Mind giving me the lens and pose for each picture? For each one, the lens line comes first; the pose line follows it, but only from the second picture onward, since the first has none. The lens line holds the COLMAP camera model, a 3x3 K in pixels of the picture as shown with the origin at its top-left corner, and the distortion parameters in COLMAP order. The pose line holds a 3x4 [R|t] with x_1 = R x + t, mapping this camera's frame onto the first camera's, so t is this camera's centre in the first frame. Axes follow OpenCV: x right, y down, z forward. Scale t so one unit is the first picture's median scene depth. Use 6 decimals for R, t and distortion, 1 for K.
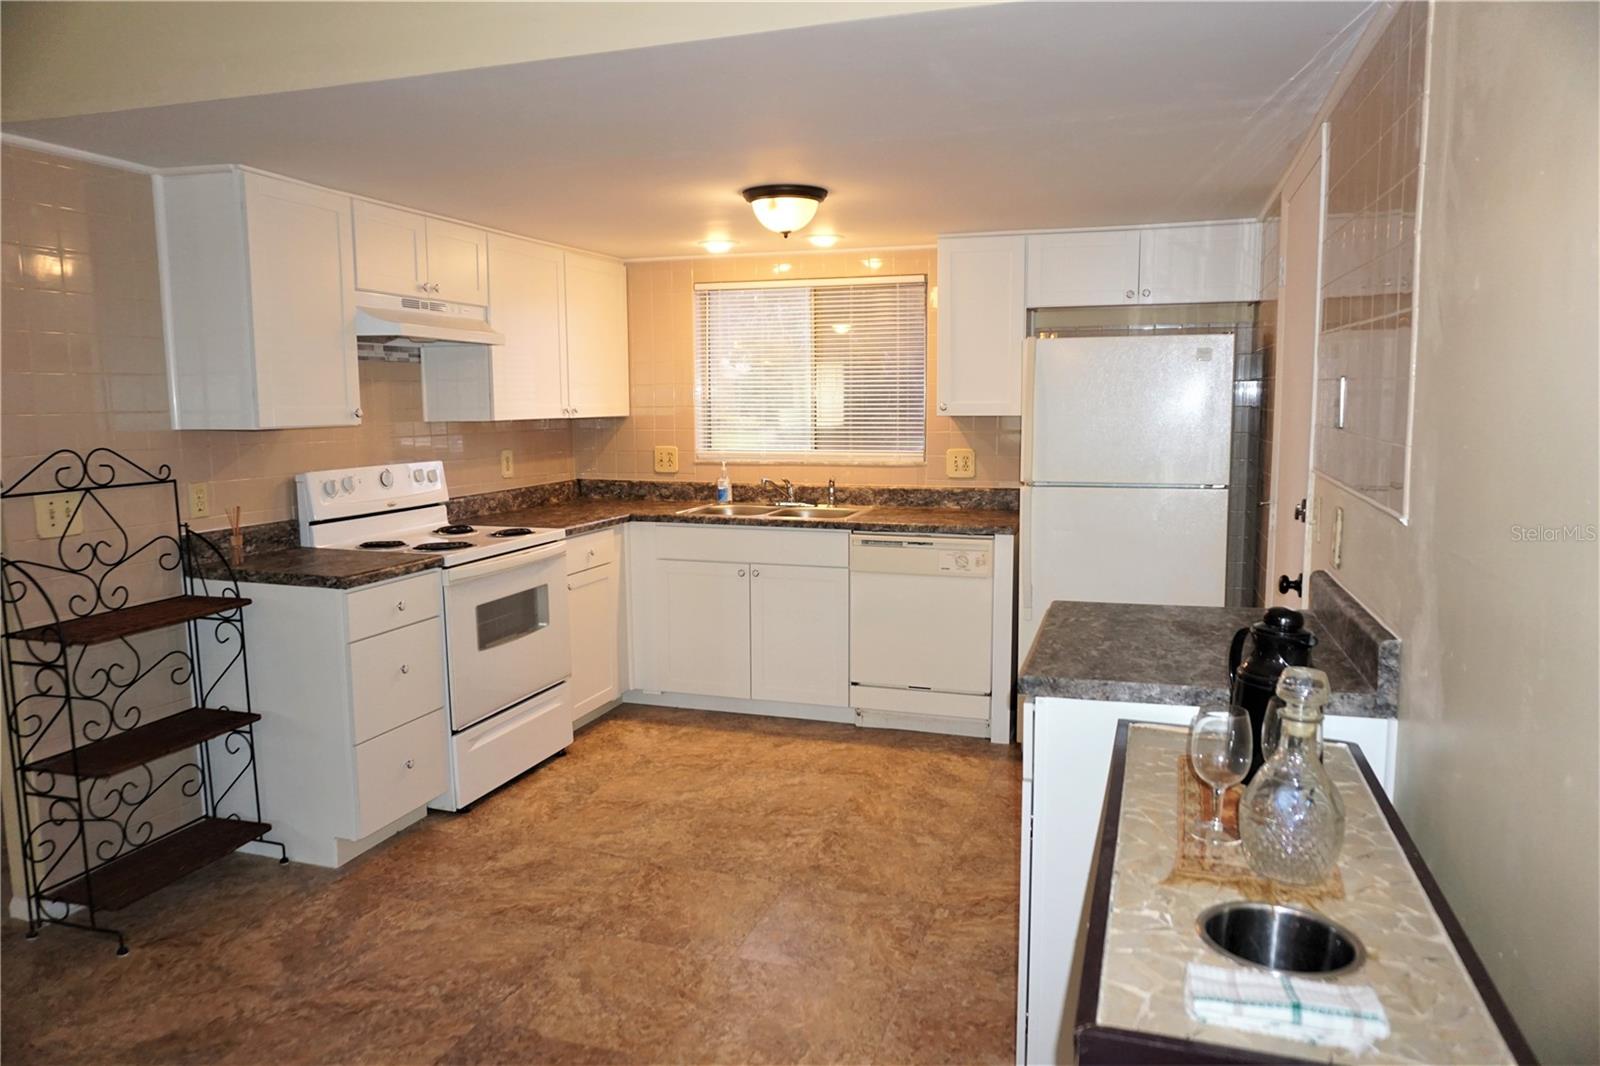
lens RADIAL K [[1064.7, 0, 800.0], [0, 1064.7, 533.0], [0, 0, 1]] dist [-0.052124, 0.043042]
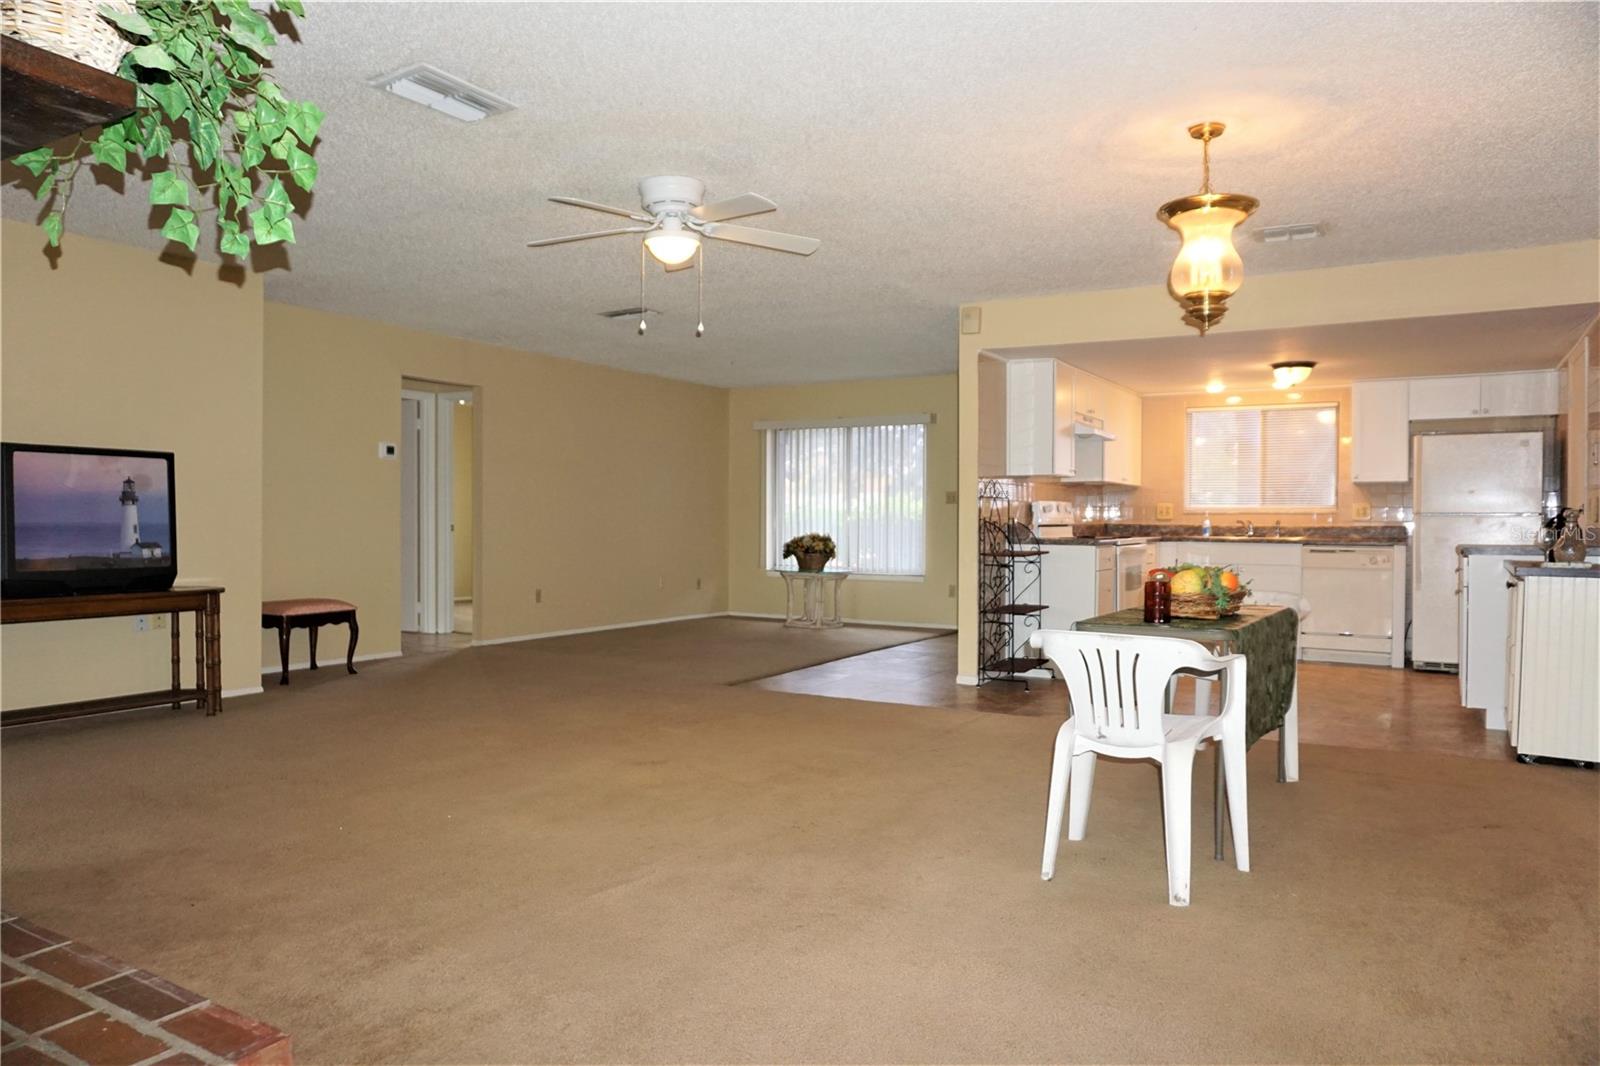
lens RADIAL K [[1064.7, 0, 800.0], [0, 1064.7, 533.0], [0, 0, 1]] dist [-0.052124, 0.043042]
pose [[0.975483, 0.014550, -0.219595, -0.394153], [-0.038791, 0.993558, -0.106483, 0.202999], [0.216631, 0.112391, 0.969762, -0.911302]]
